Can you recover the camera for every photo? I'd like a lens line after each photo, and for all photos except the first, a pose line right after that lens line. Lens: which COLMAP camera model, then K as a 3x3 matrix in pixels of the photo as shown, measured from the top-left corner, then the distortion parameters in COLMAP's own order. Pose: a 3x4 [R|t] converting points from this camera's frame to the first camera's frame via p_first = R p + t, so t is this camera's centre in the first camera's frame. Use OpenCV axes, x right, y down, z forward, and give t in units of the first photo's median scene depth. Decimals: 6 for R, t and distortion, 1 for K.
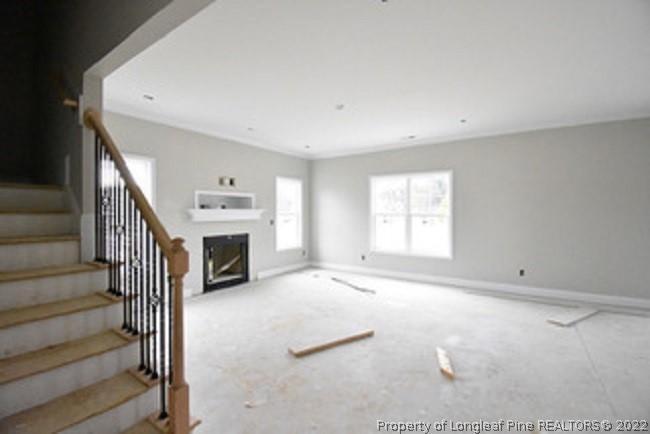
lens RADIAL K [[283.9, 0, 325.0], [0, 283.9, 217.0], [0, 0, 1]] dist [-0.000603, -0.000068]
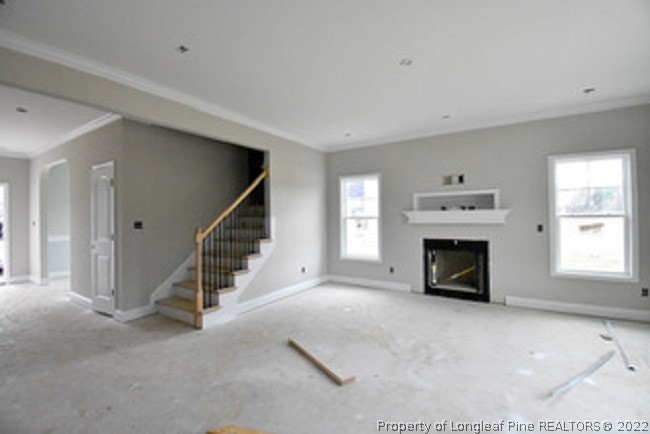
lens RADIAL K [[283.9, 0, 325.0], [0, 283.9, 217.0], [0, 0, 1]] dist [-0.000603, -0.000068]
pose [[0.023686, 0.002669, -0.999716, 0.546340], [-0.004579, 0.999986, 0.002561, -0.007927], [0.999709, 0.004517, 0.023698, 0.580995]]
